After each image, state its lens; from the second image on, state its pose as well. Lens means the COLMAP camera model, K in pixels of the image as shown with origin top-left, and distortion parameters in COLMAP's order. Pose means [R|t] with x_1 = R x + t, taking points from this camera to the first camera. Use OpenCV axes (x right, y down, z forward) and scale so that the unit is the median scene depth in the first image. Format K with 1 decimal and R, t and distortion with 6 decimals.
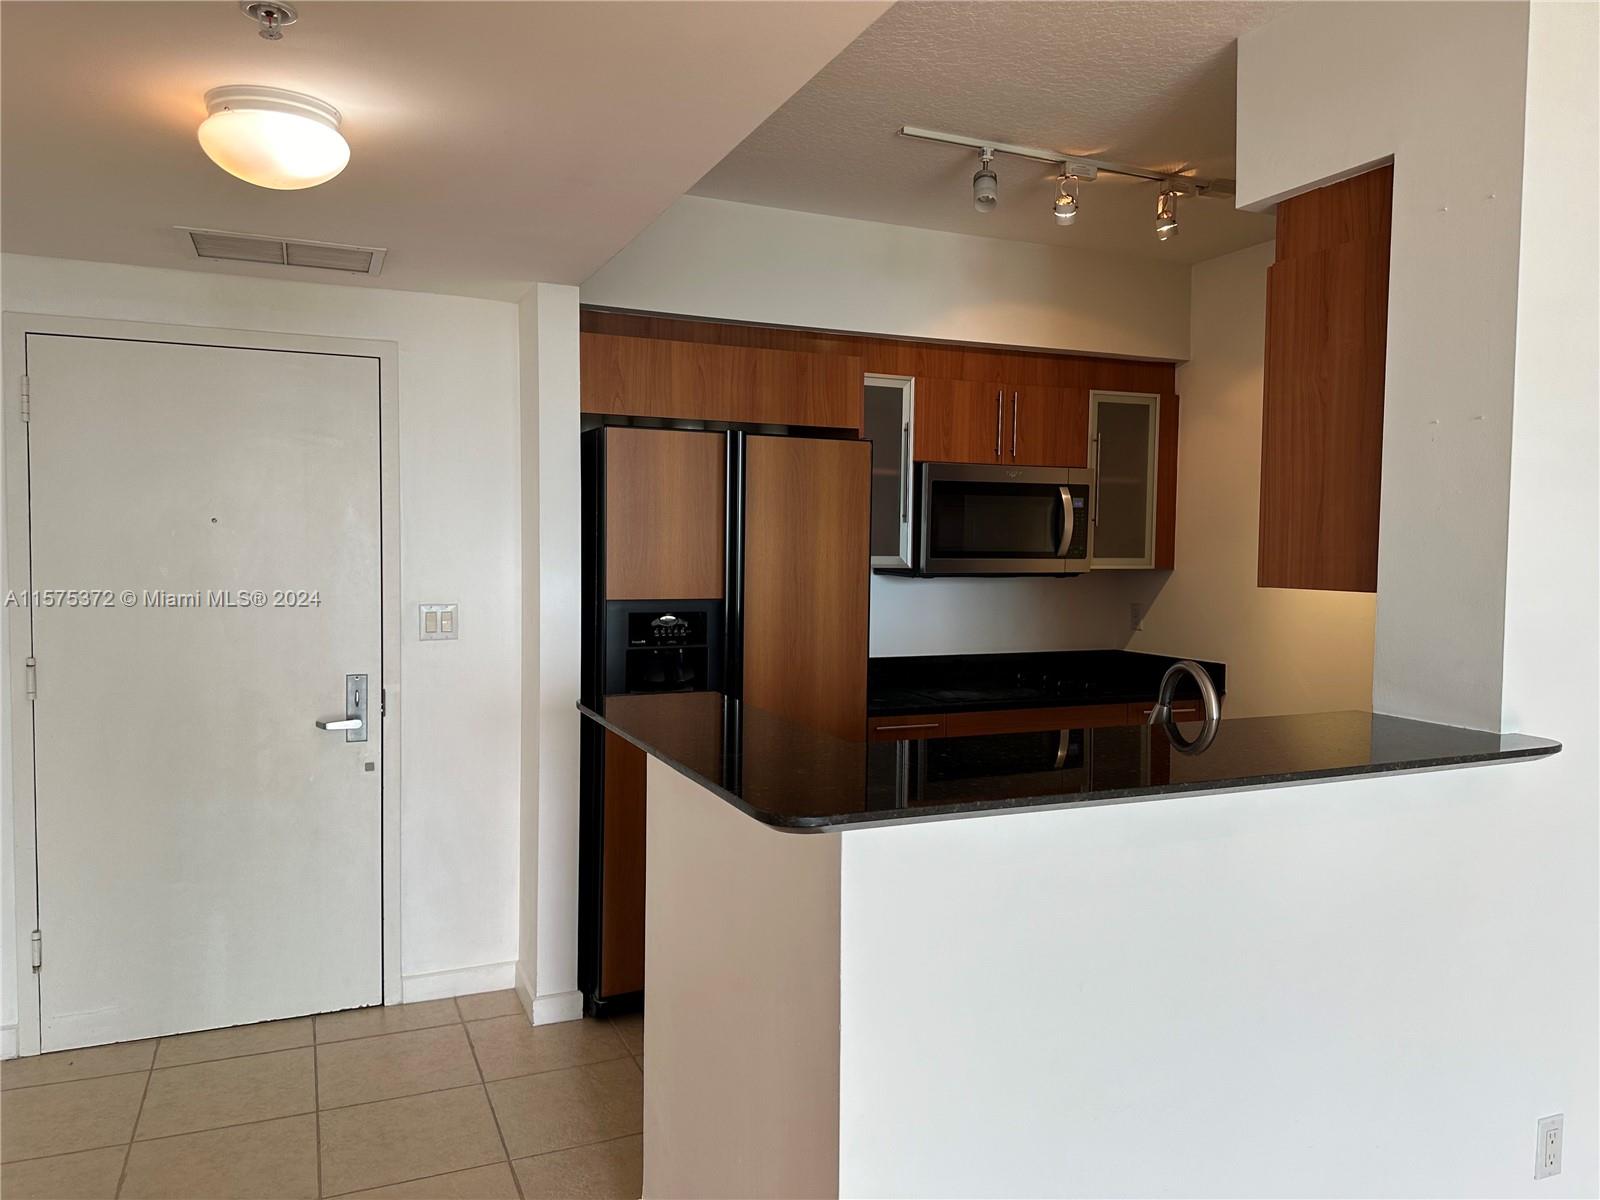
lens RADIAL K [[1133.6, 0, 802.5], [0, 1133.6, 600.4], [0, 0, 1]] dist [0.088607, -0.114825]
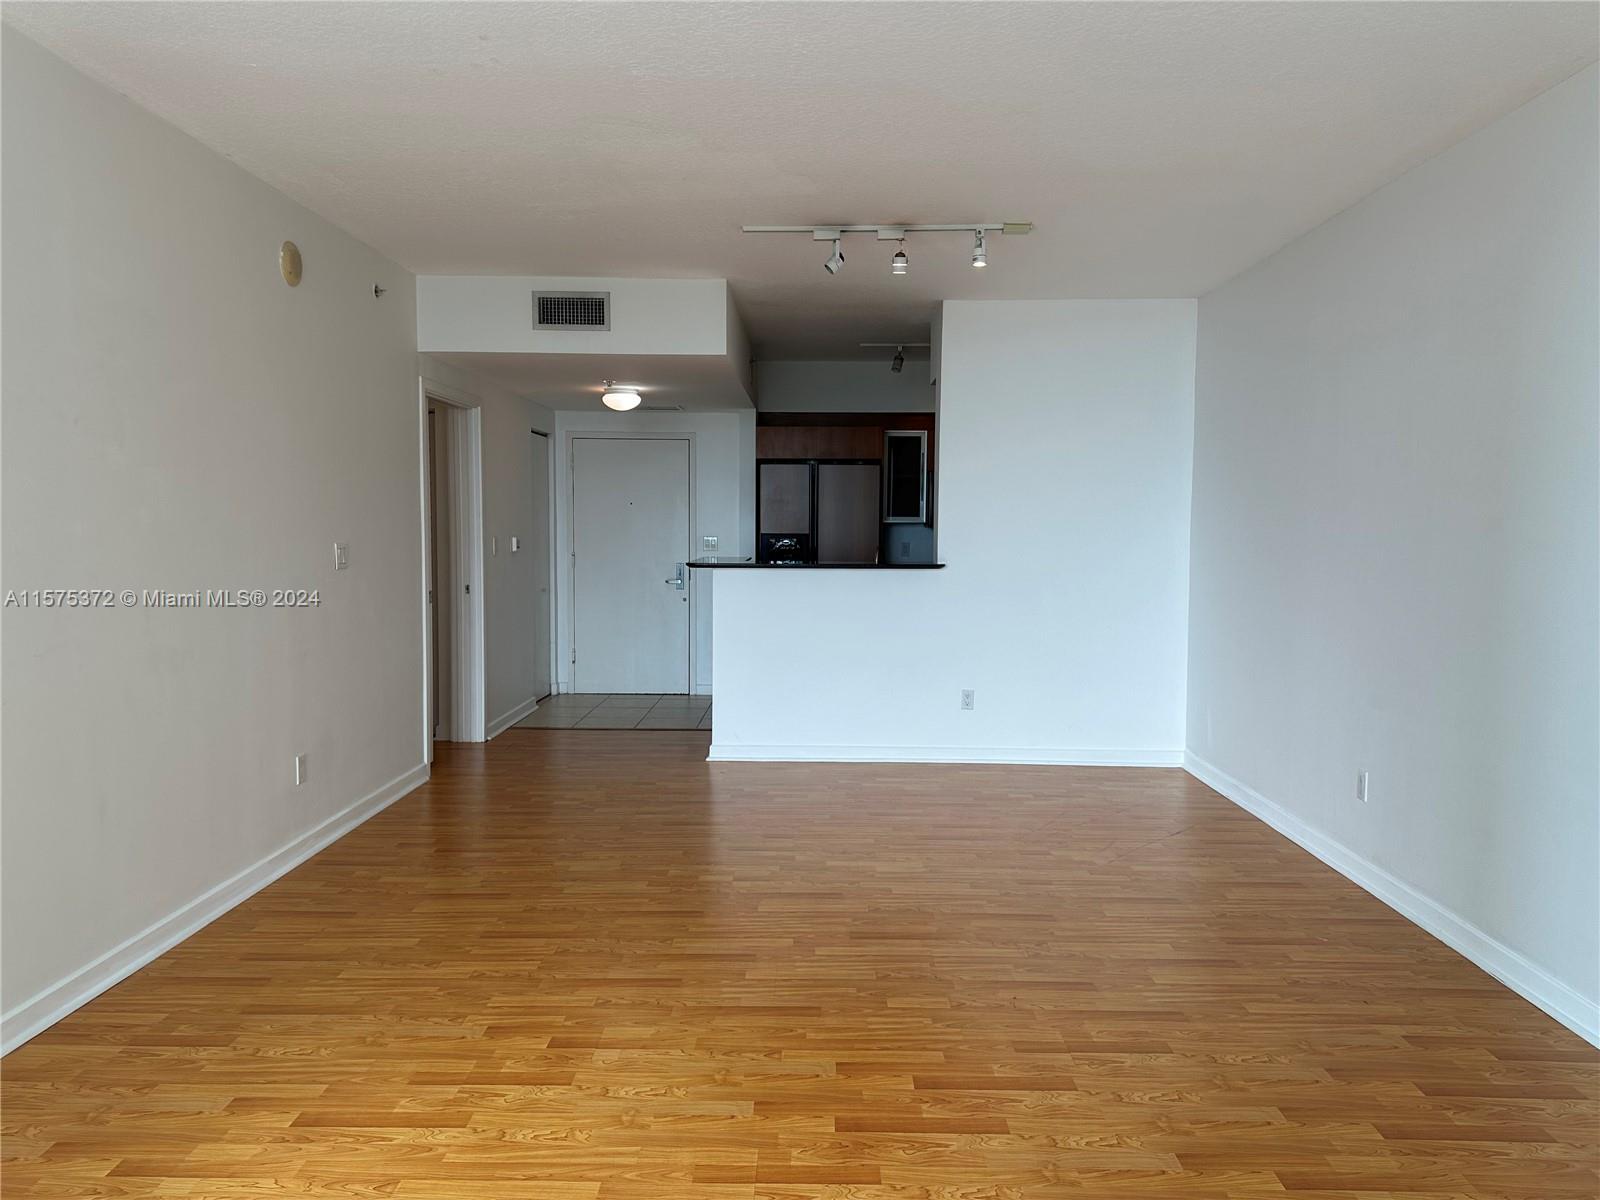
lens RADIAL K [[1133.6, 0, 797.4], [0, 1133.6, 603.0], [0, 0, 1]] dist [0.088607, -0.114825]
pose [[0.904825, 0.026261, -0.424972, 0.931250], [-0.022620, 0.999651, 0.013612, 0.114112], [0.425182, -0.002704, 0.905104, -1.188854]]
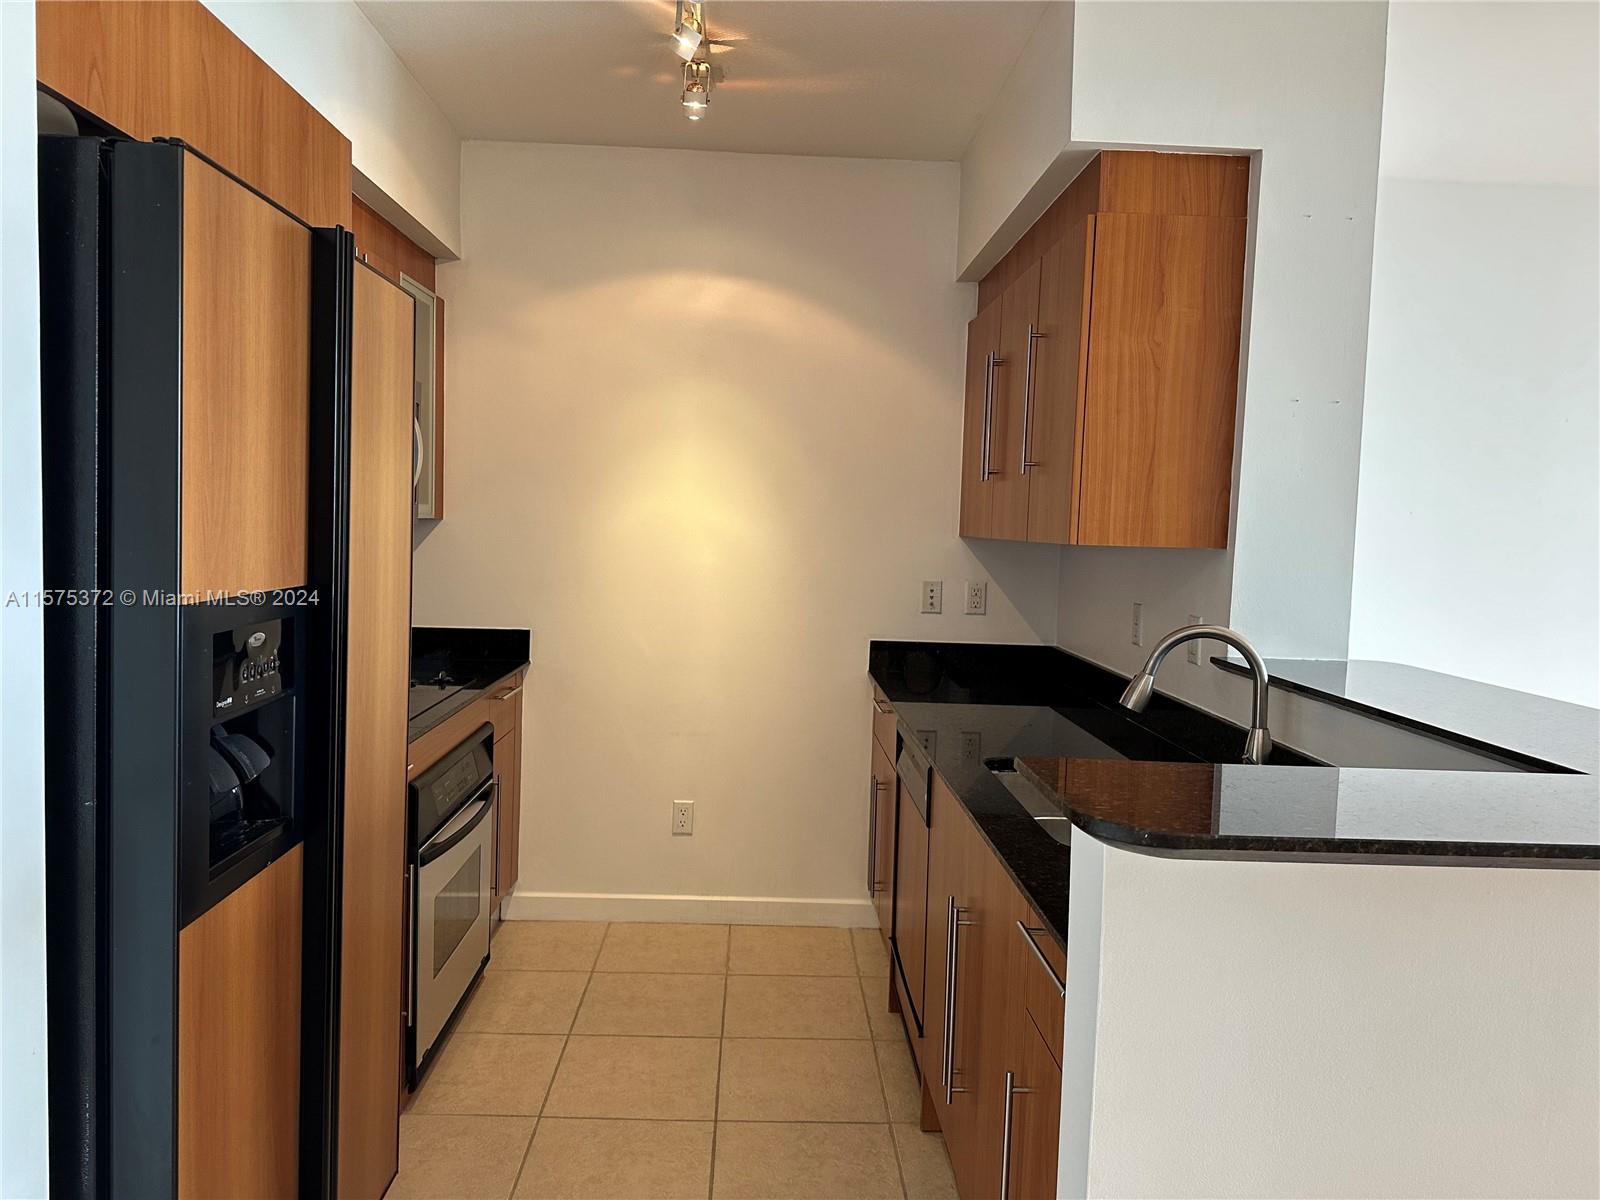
lens RADIAL K [[1133.6, 0, 799.0], [0, 1133.6, 585.3], [0, 0, 1]] dist [0.088607, -0.114825]
pose [[0.367257, -0.052285, 0.928649, -0.682621], [0.015334, 0.998623, 0.050161, -0.032448], [-0.929993, -0.004182, 0.367554, 0.984169]]
